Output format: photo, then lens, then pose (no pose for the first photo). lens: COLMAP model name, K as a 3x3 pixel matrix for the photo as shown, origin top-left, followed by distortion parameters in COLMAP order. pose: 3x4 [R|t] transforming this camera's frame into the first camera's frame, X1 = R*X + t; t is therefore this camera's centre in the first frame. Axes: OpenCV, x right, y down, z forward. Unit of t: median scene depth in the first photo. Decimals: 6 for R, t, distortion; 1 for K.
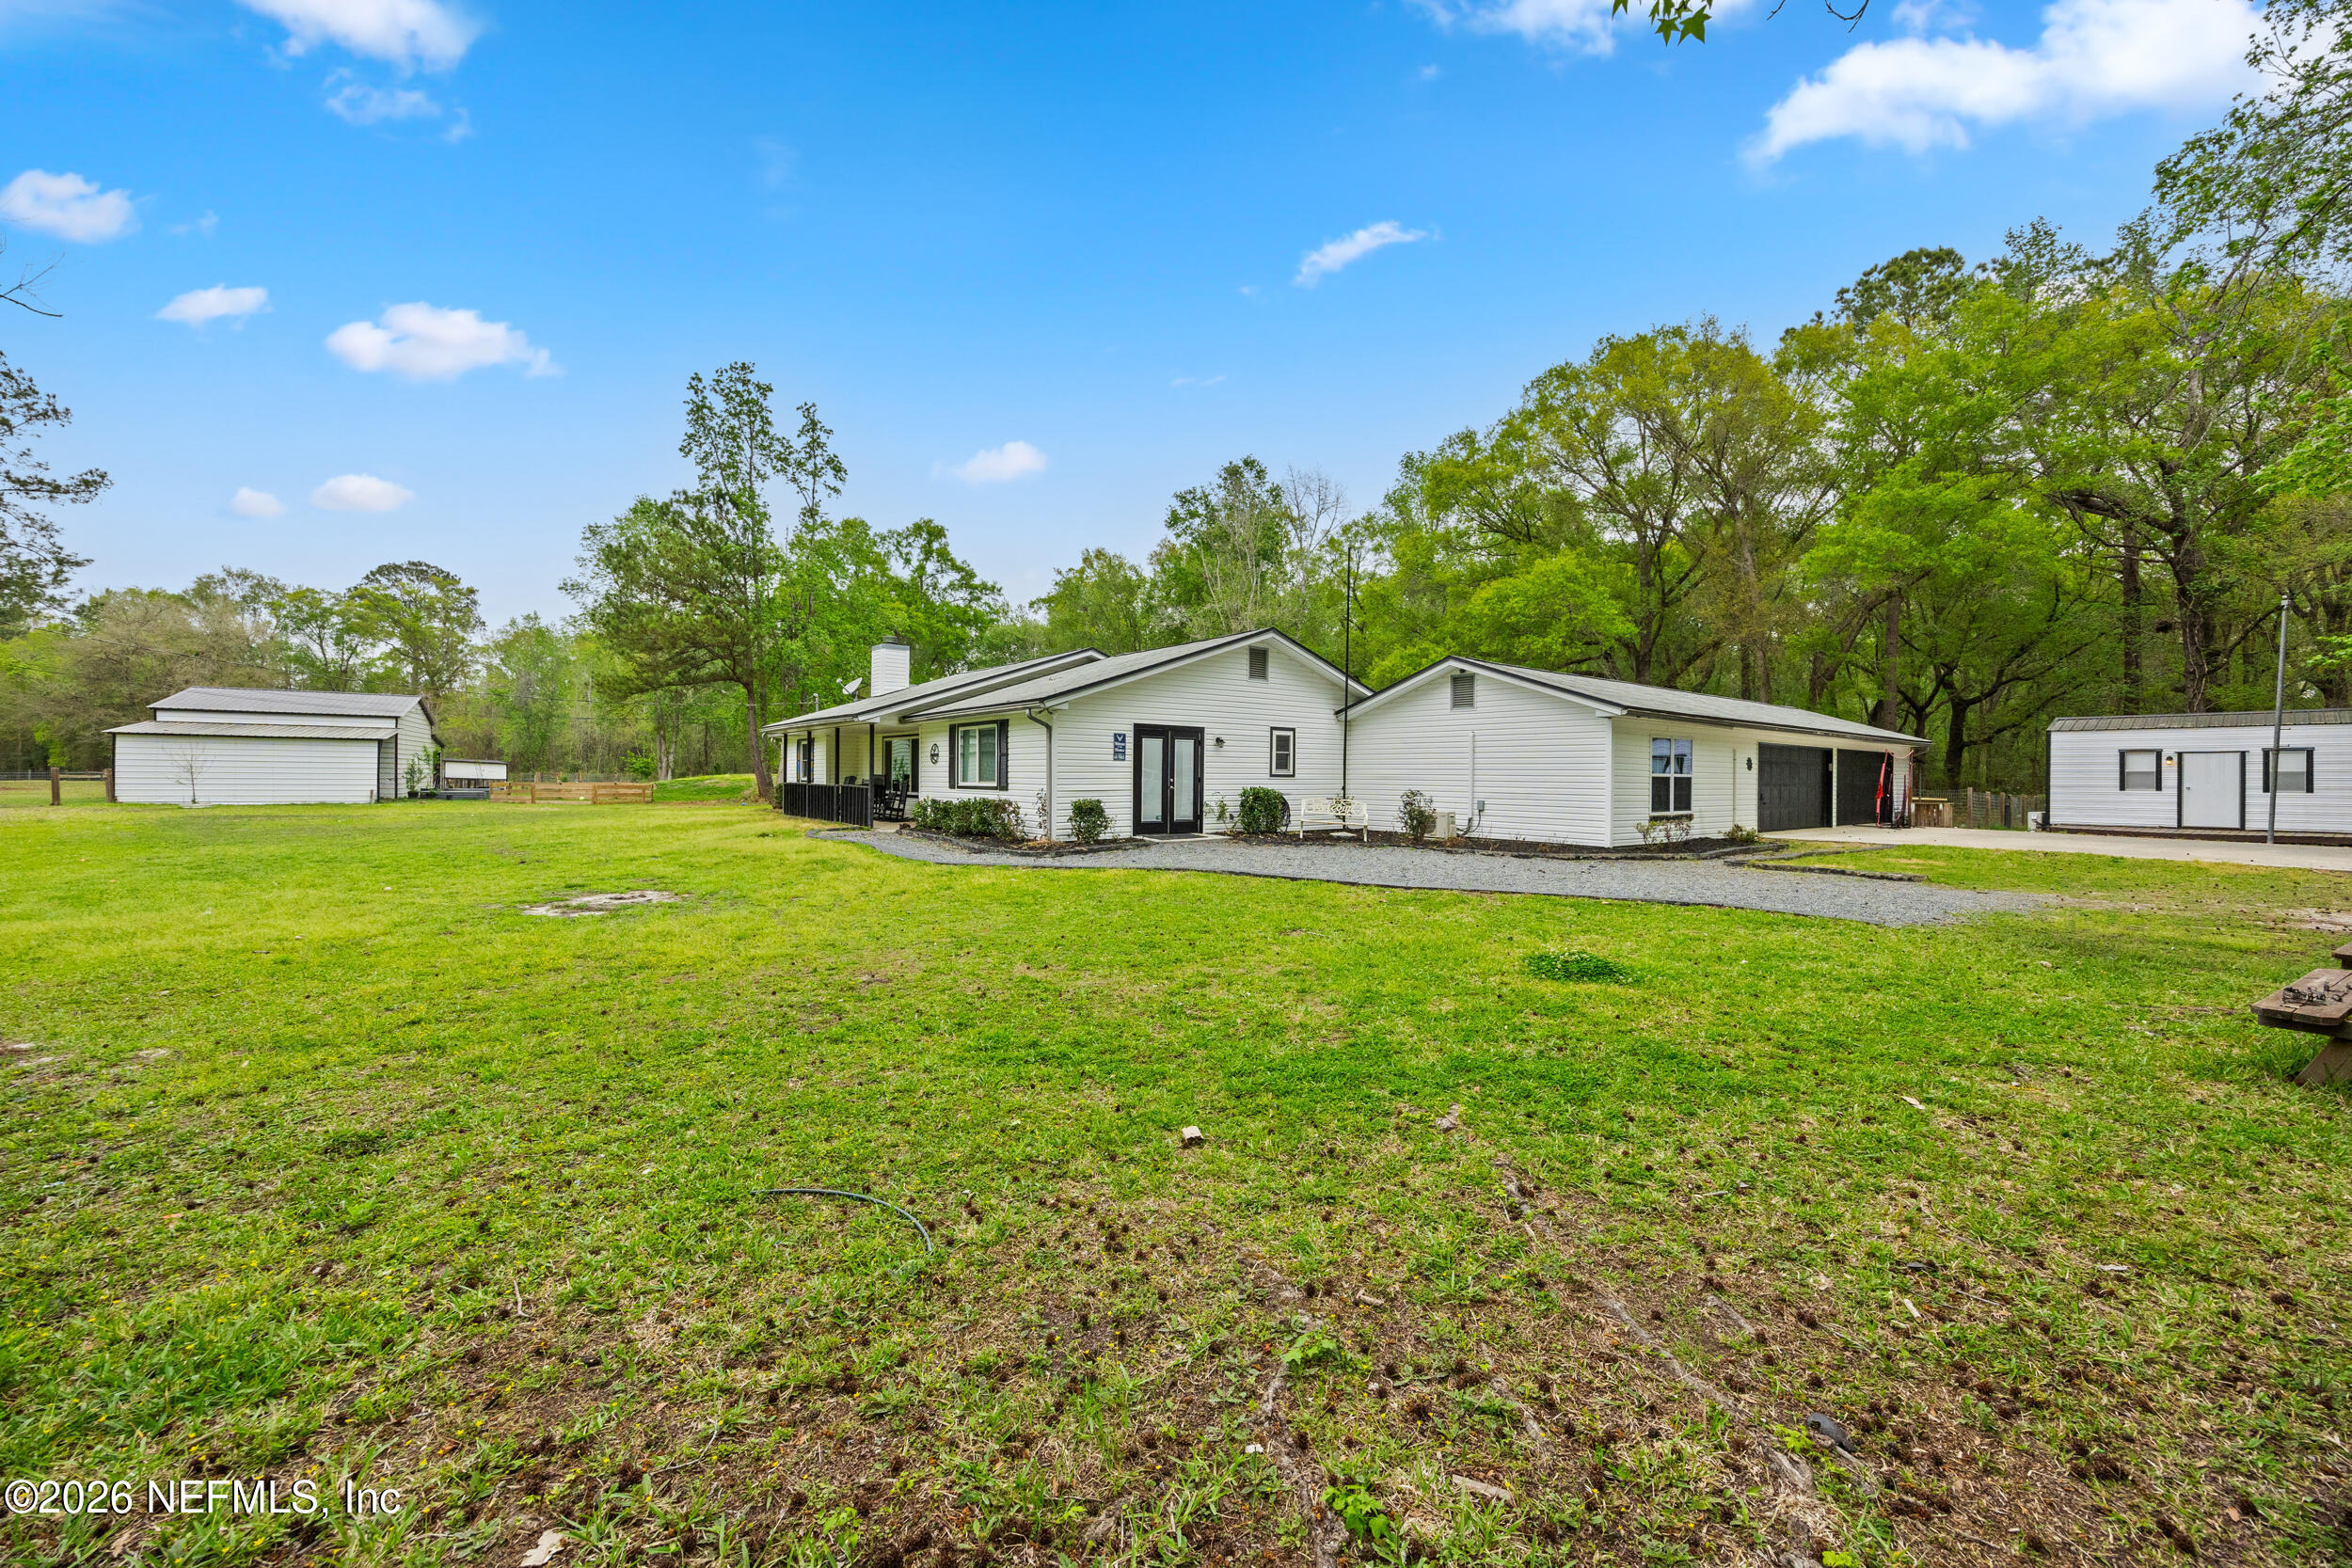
lens RADIAL K [[889.6, 0, 1176.0], [0, 889.6, 784.0], [0, 0, 1]] dist [0.001154, -0.000027]
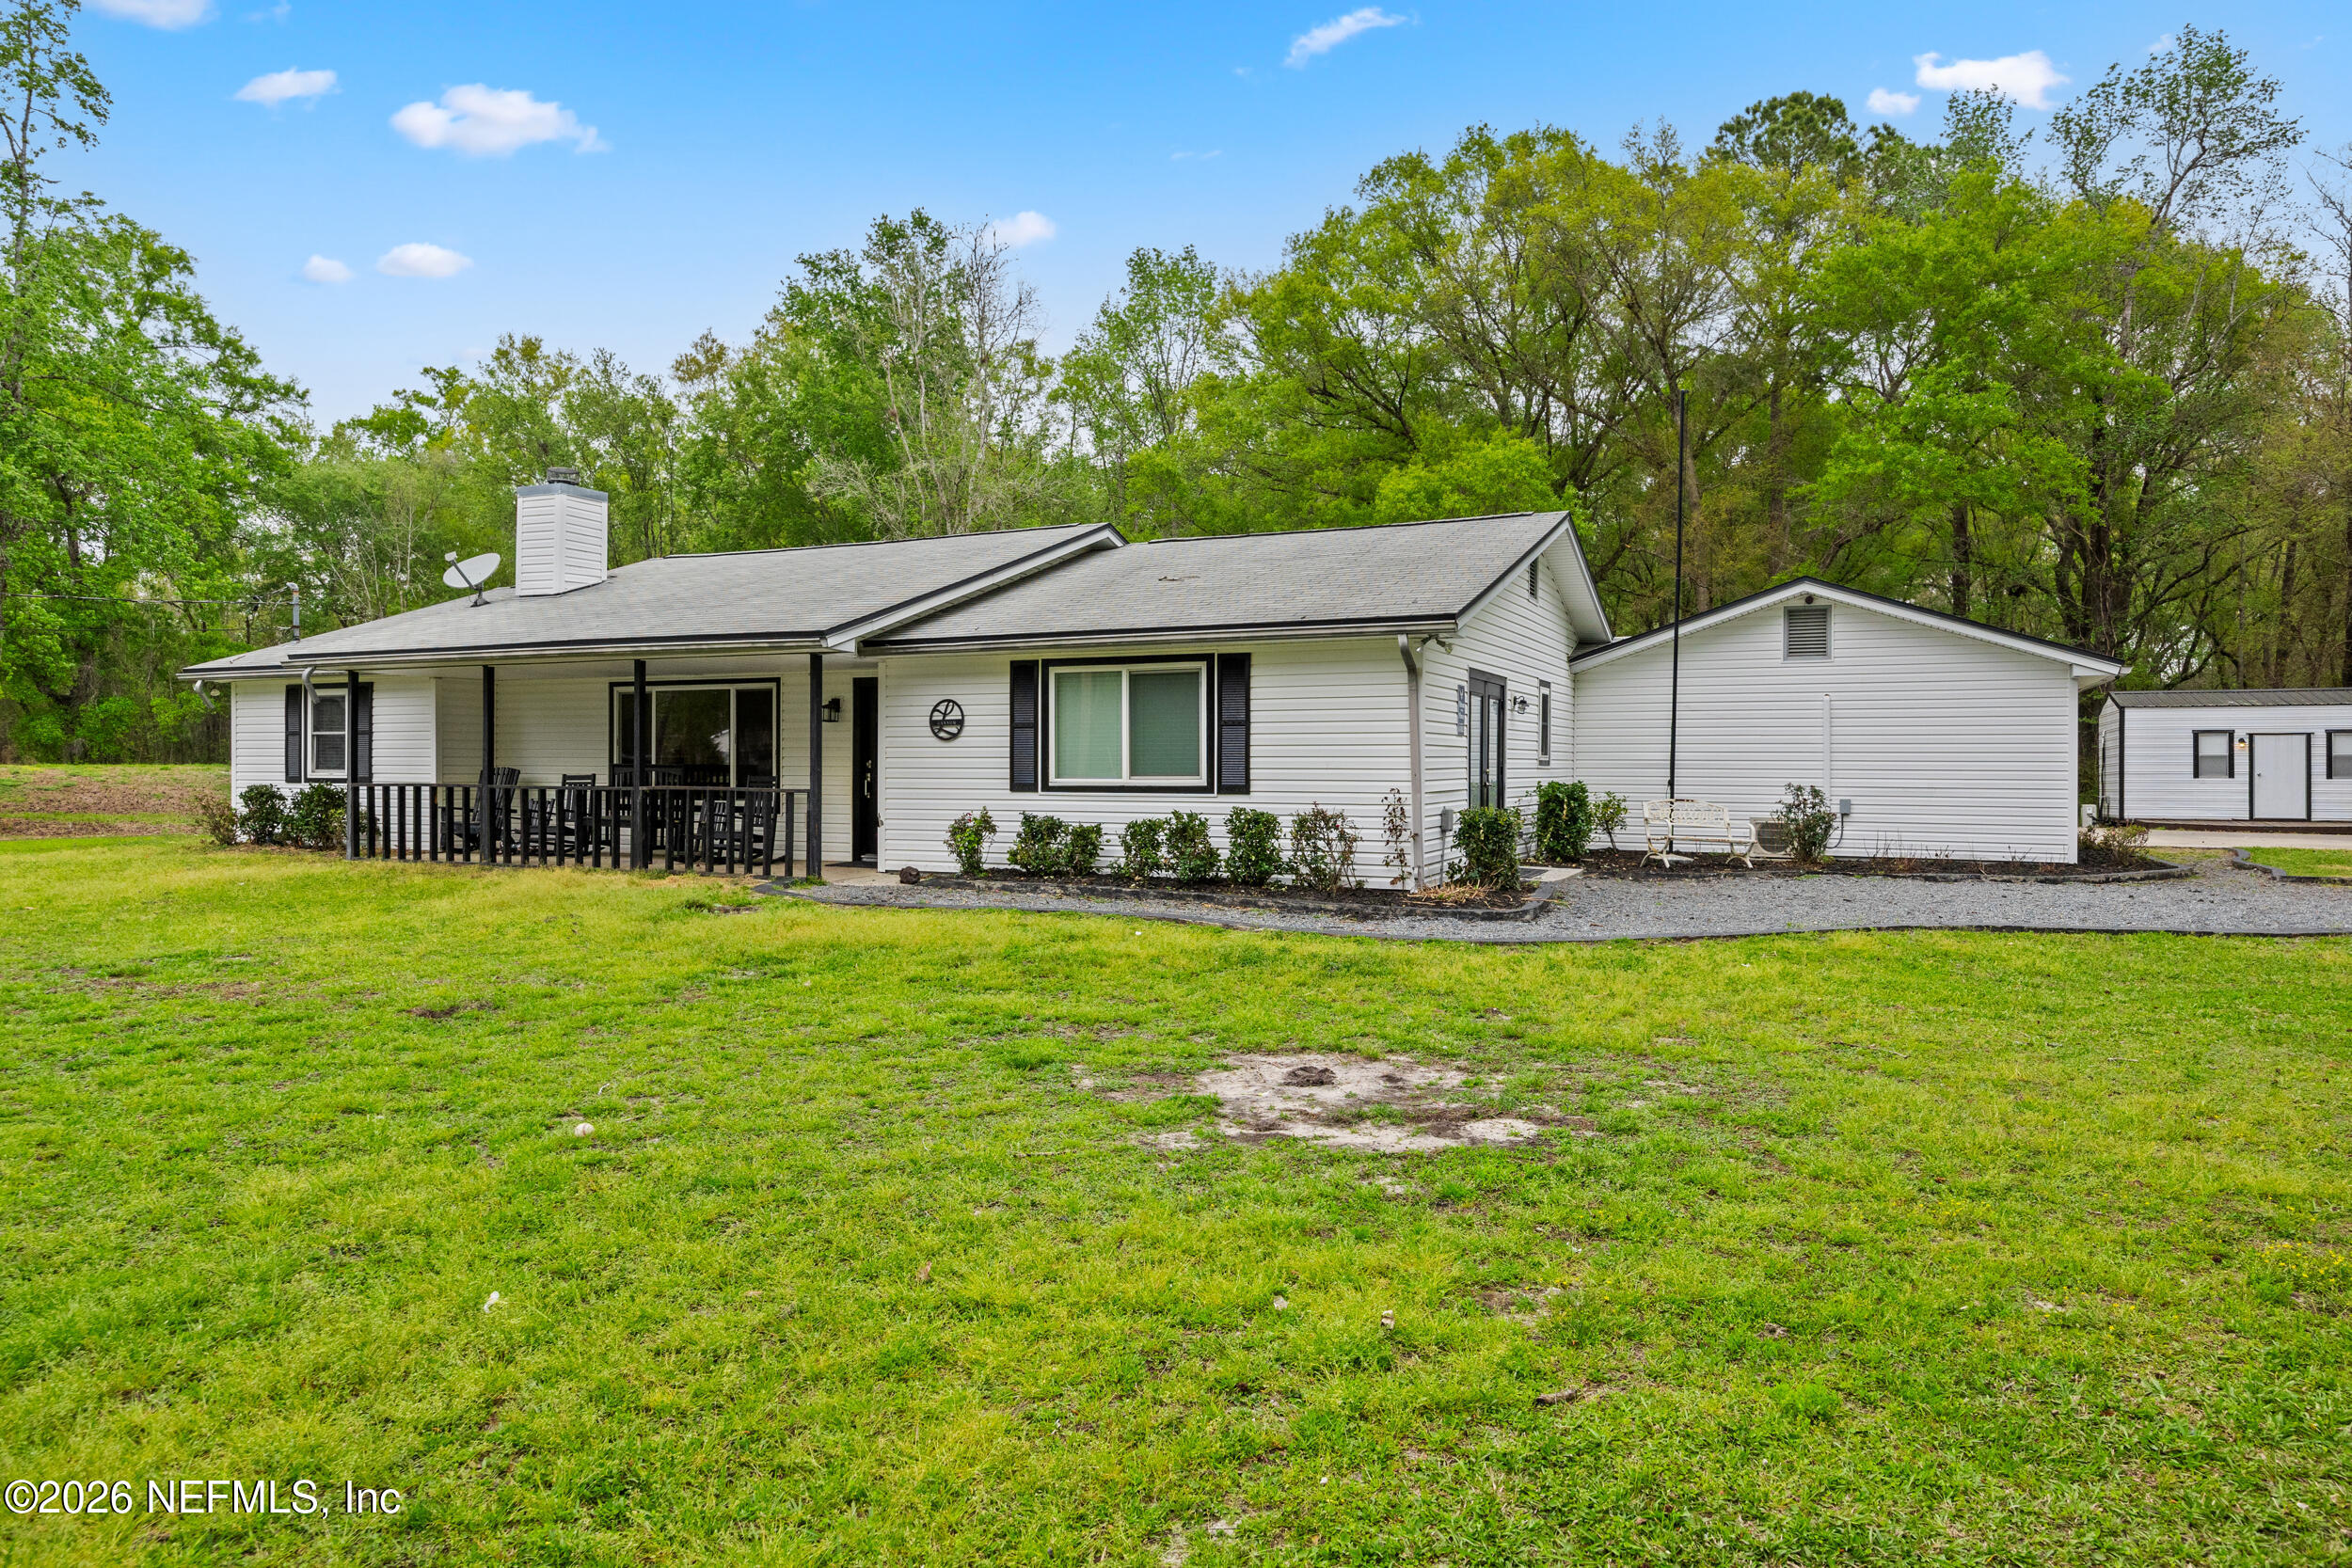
lens RADIAL K [[1445.2, 0, 1176.0], [0, 1445.2, 784.0], [0, 0, 1]] dist [-0.005833, -0.001995]
pose [[0.893773, -0.009652, 0.448416, -0.442390], [0.008163, 0.999953, 0.005253, -0.002170], [-0.448445, -0.001034, 0.893810, 0.211465]]
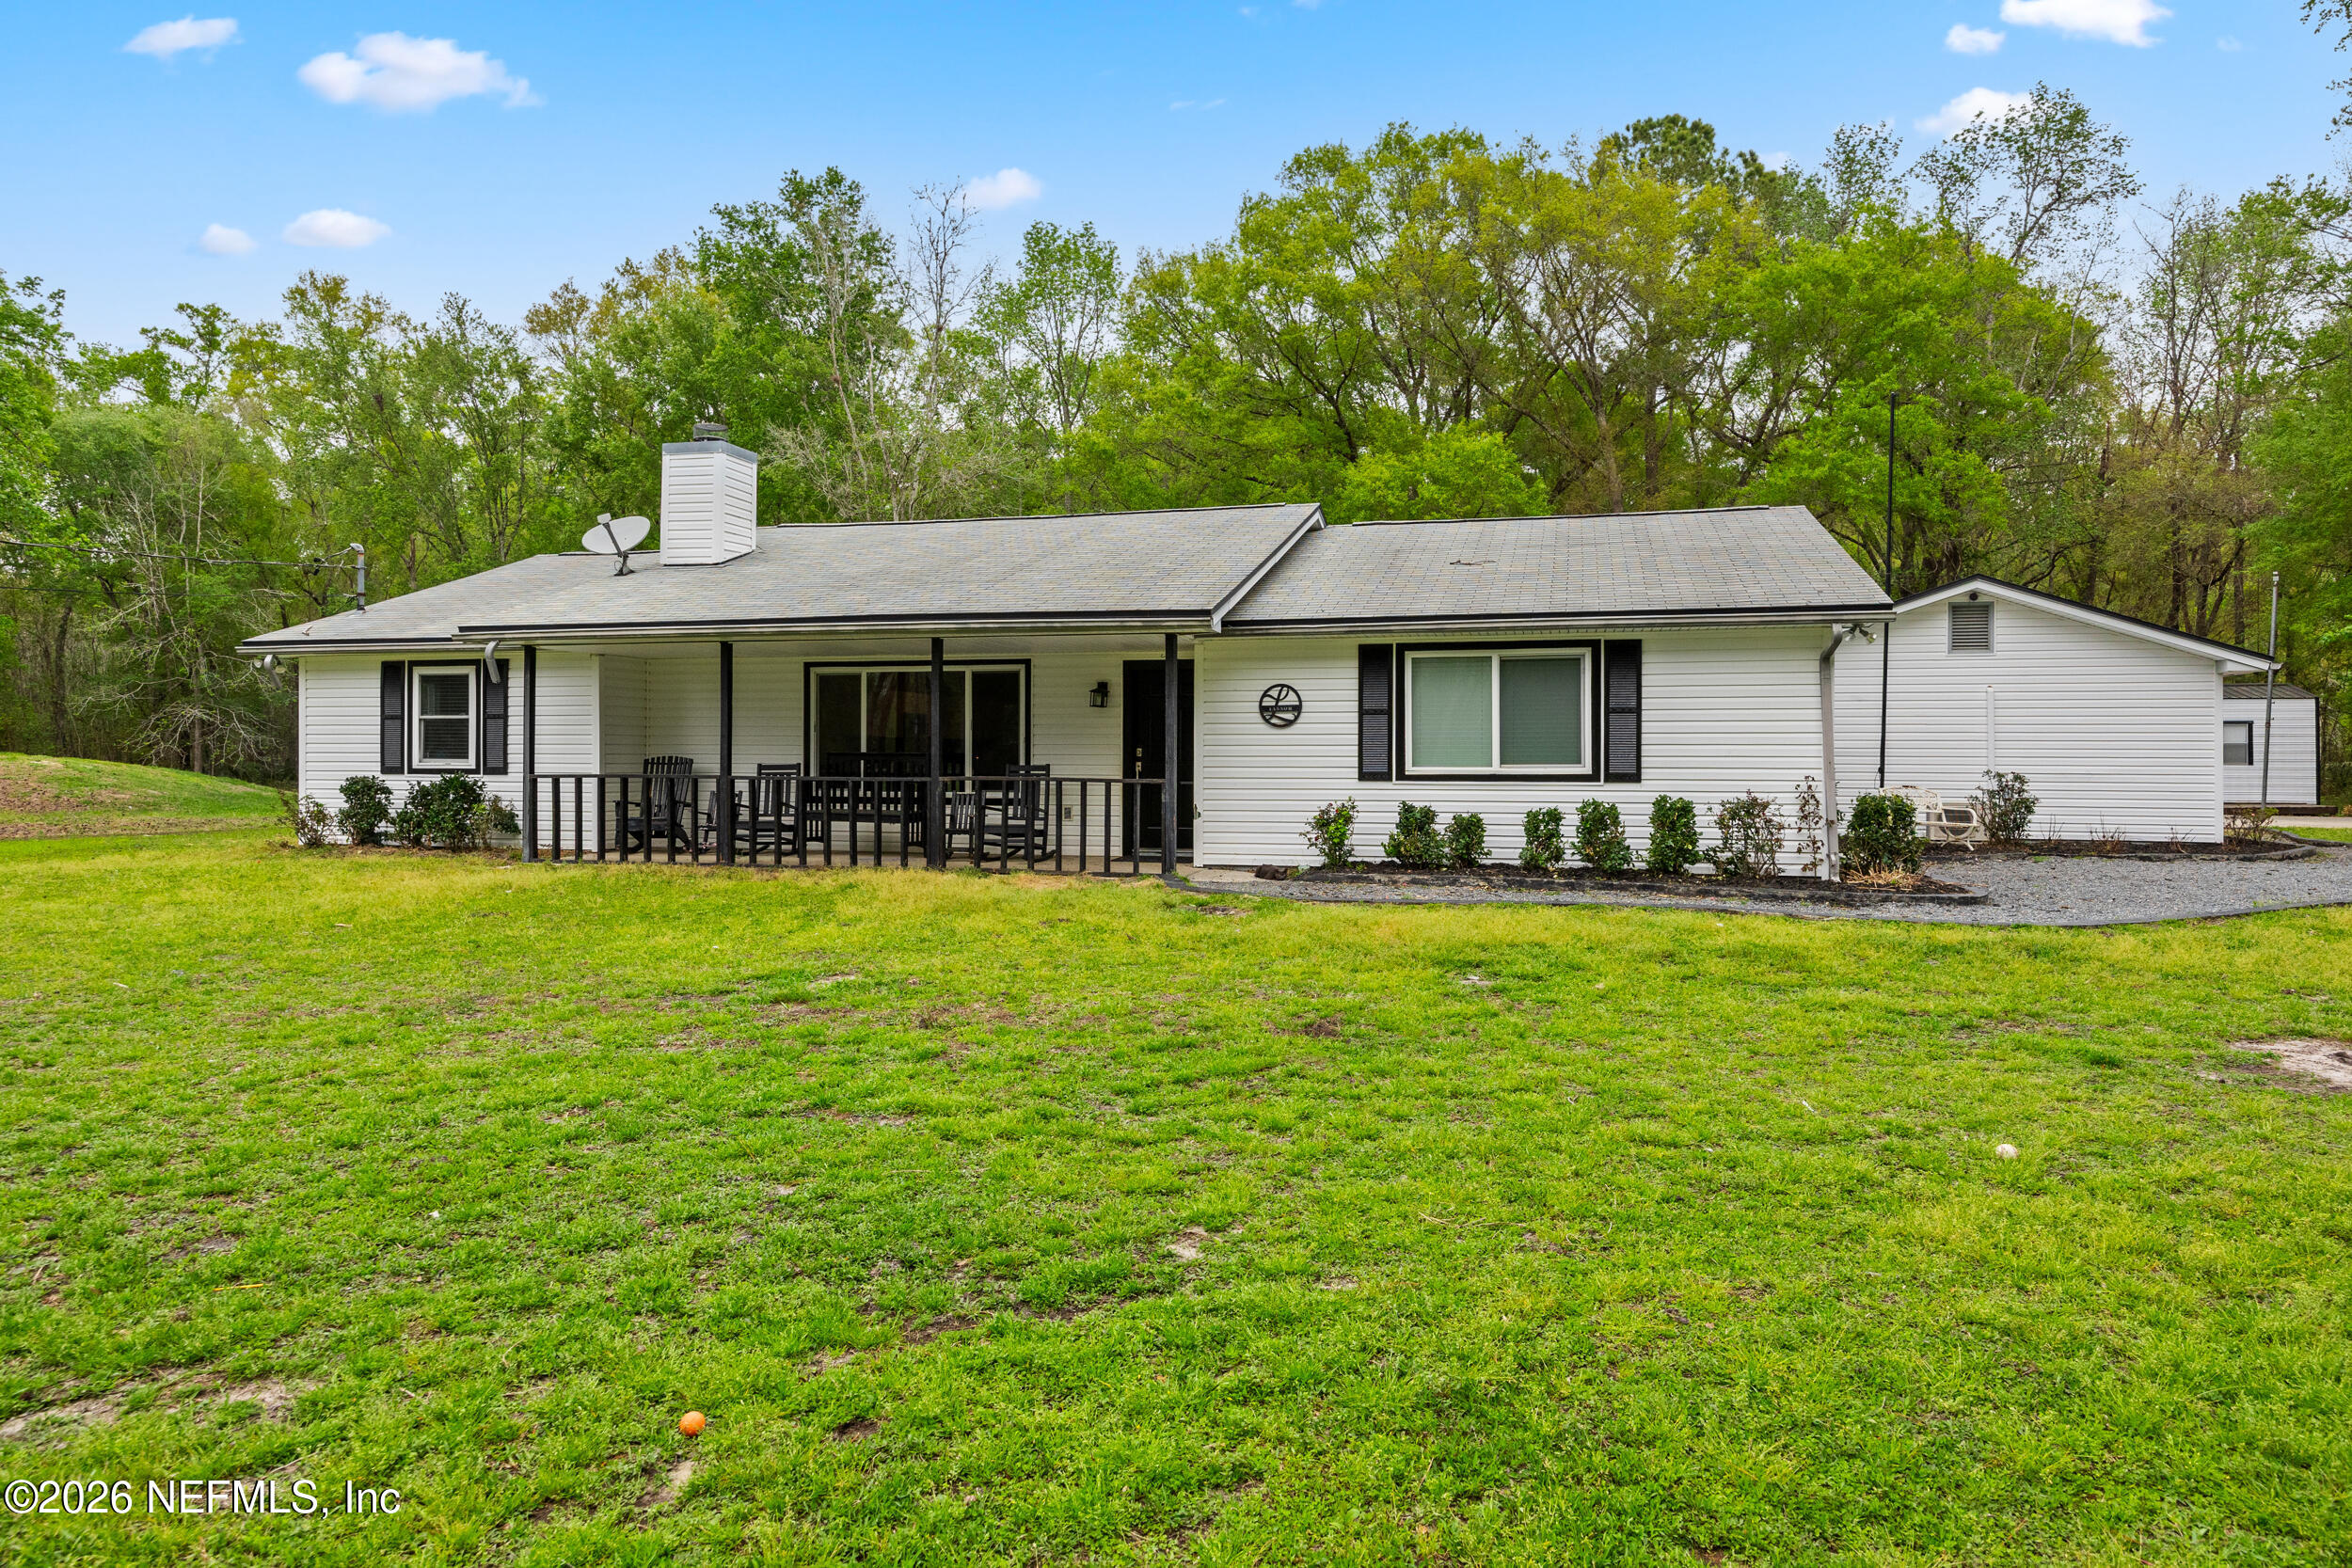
lens RADIAL K [[1460.9, 0, 1188.9], [0, 1460.9, 760.0], [0, 0, 1]] dist [-0.003608, -0.001649]
pose [[0.797132, -0.007094, 0.603764, -0.659281], [0.010160, 0.999947, -0.001664, -0.004649], [-0.603720, 0.007461, 0.797161, 0.371396]]
